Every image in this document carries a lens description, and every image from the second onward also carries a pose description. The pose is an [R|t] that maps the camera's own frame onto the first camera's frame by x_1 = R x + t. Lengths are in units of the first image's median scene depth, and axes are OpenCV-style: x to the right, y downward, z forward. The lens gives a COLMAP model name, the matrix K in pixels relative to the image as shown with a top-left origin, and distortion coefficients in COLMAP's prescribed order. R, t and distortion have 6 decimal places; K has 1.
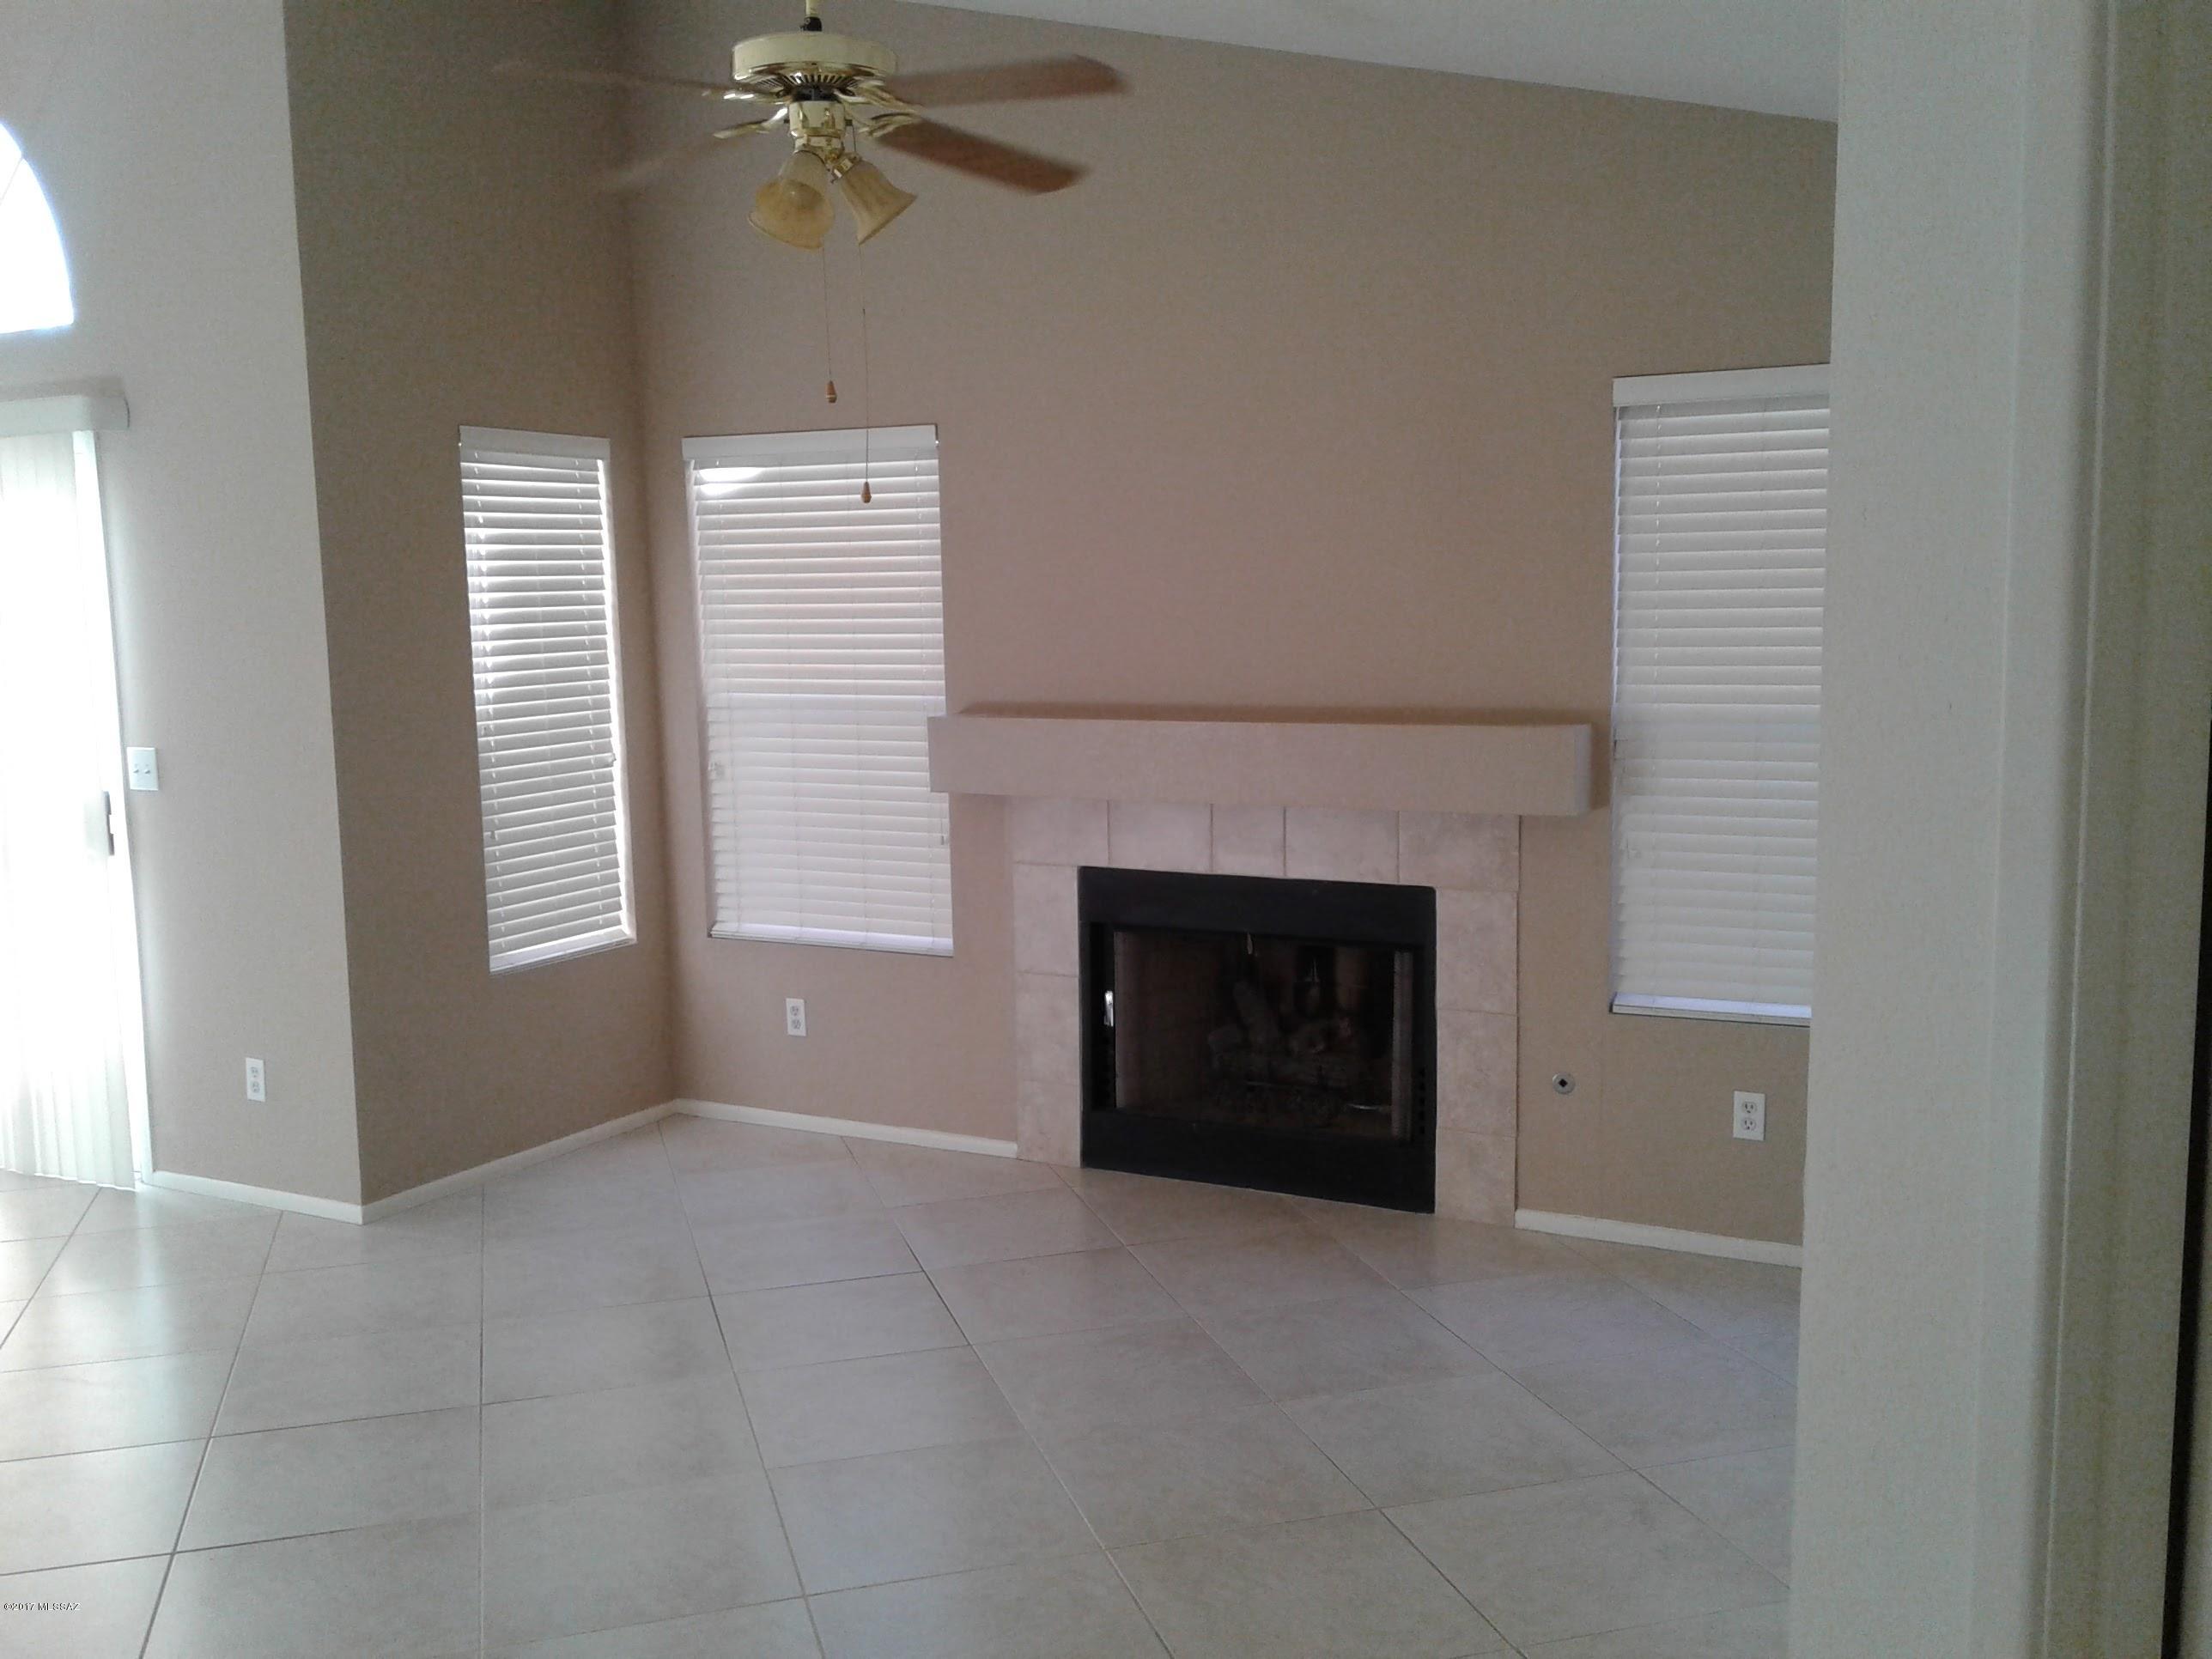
lens RADIAL K [[2028.8, 0, 1110.7], [0, 2028.8, 839.2], [0, 0, 1]] dist [0.071358, -0.124197]
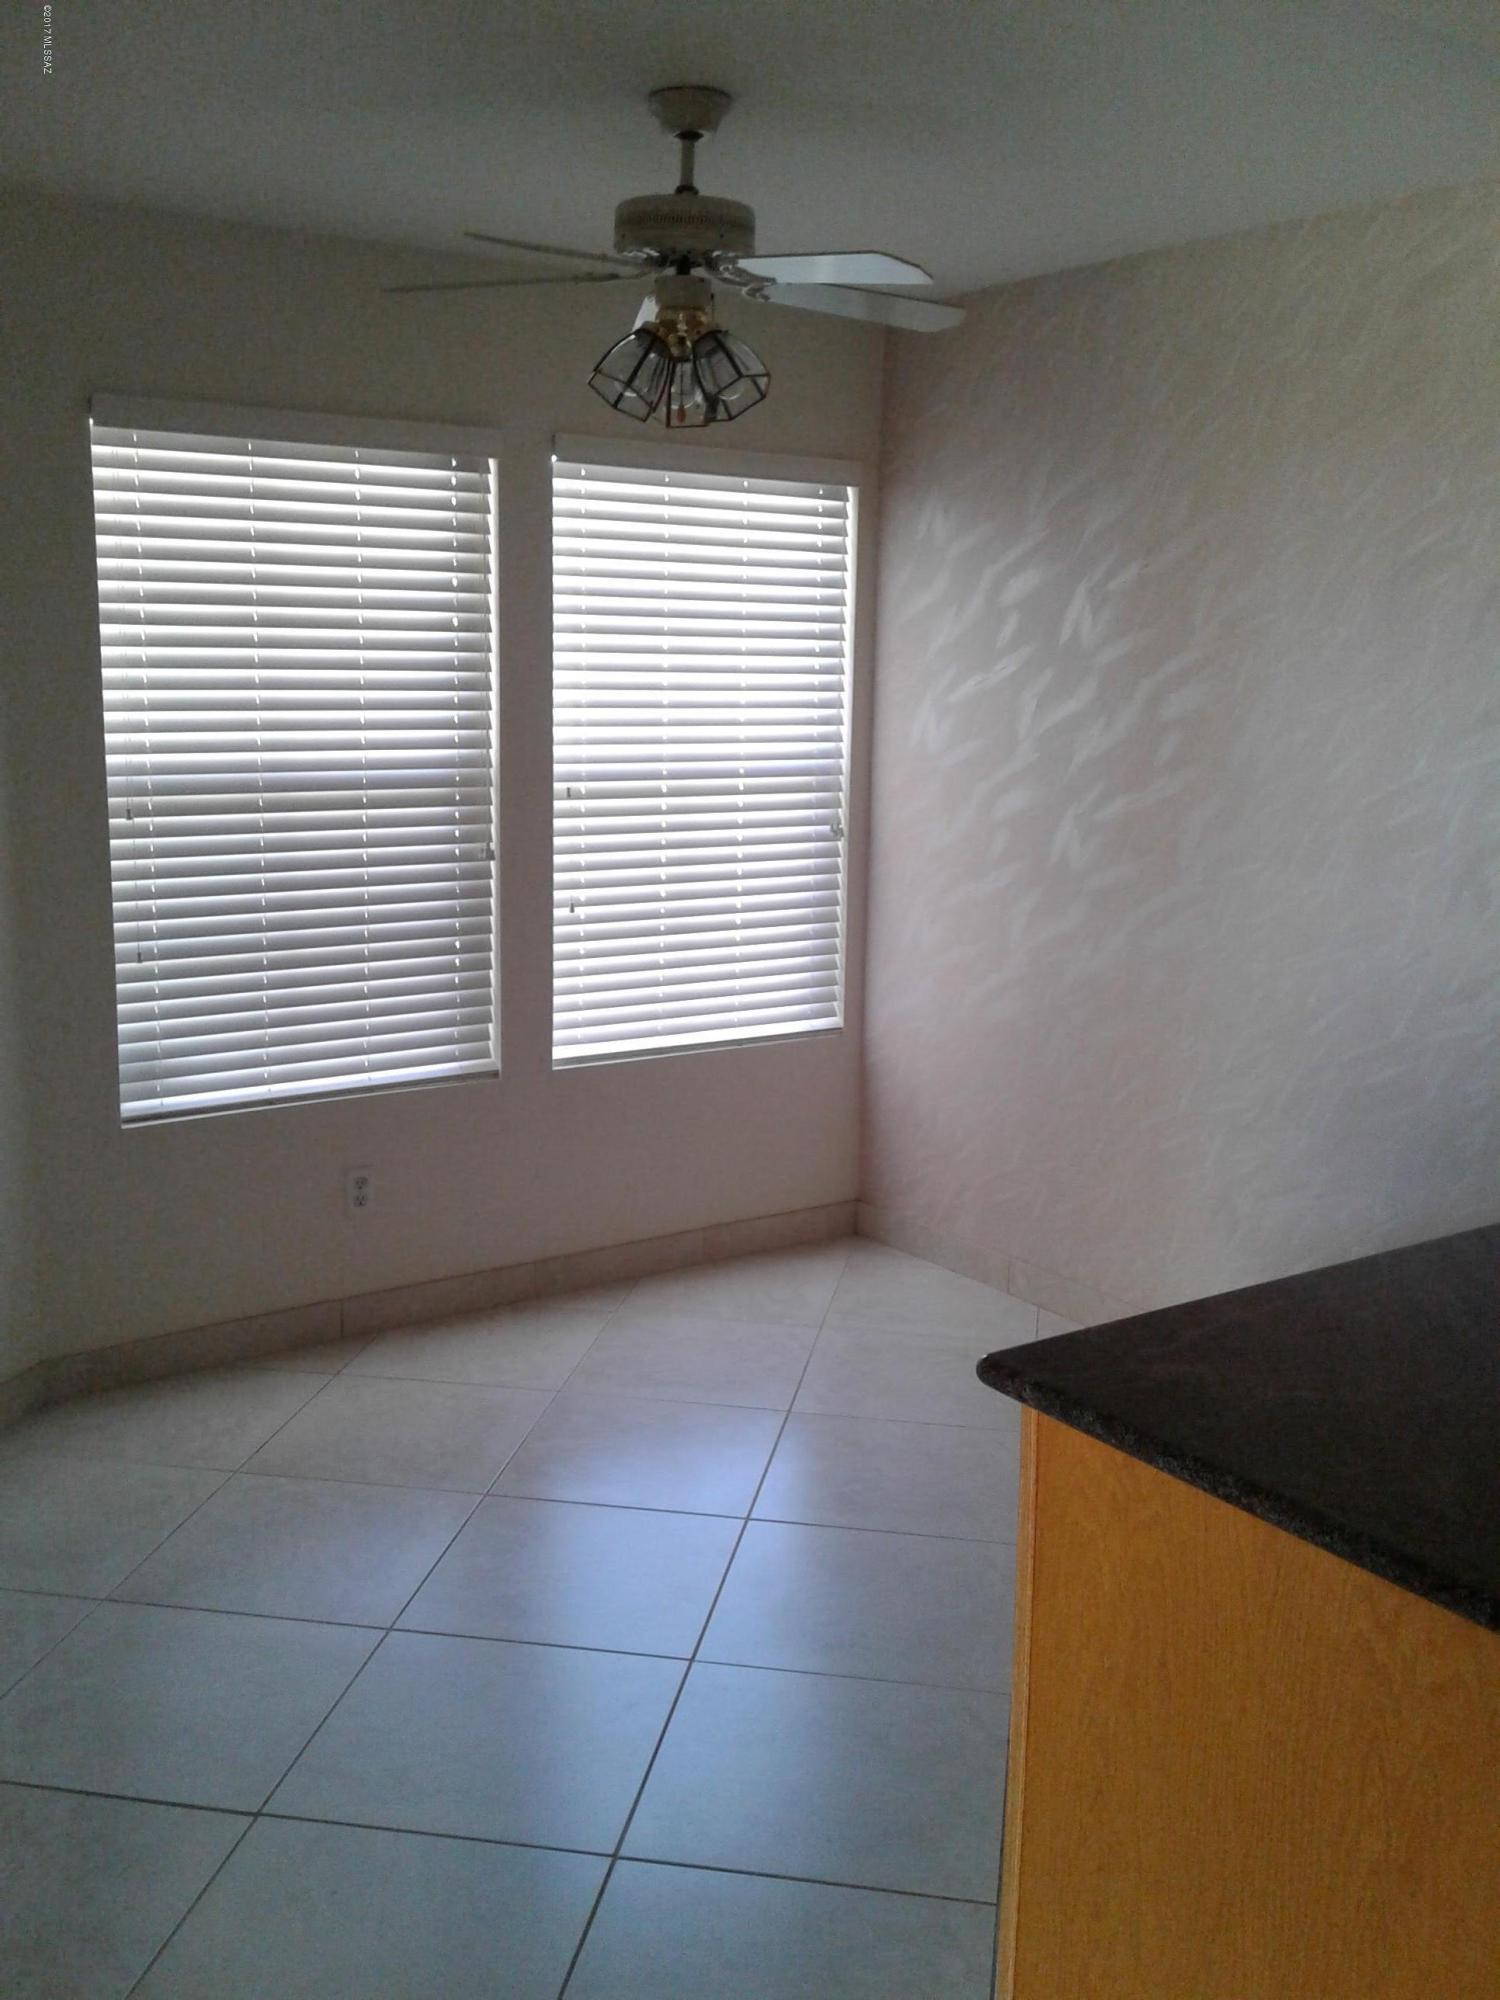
lens RADIAL K [[1834.4, 0, 750.0], [0, 1834.4, 1000.0], [0, 0, 1]] dist [0.071358, -0.124197]
pose [[0.848063, 0.137298, -0.511799, 0.197109], [-0.102647, 0.990120, 0.095528, -0.055054], [0.519859, -0.028479, 0.853777, 0.406502]]
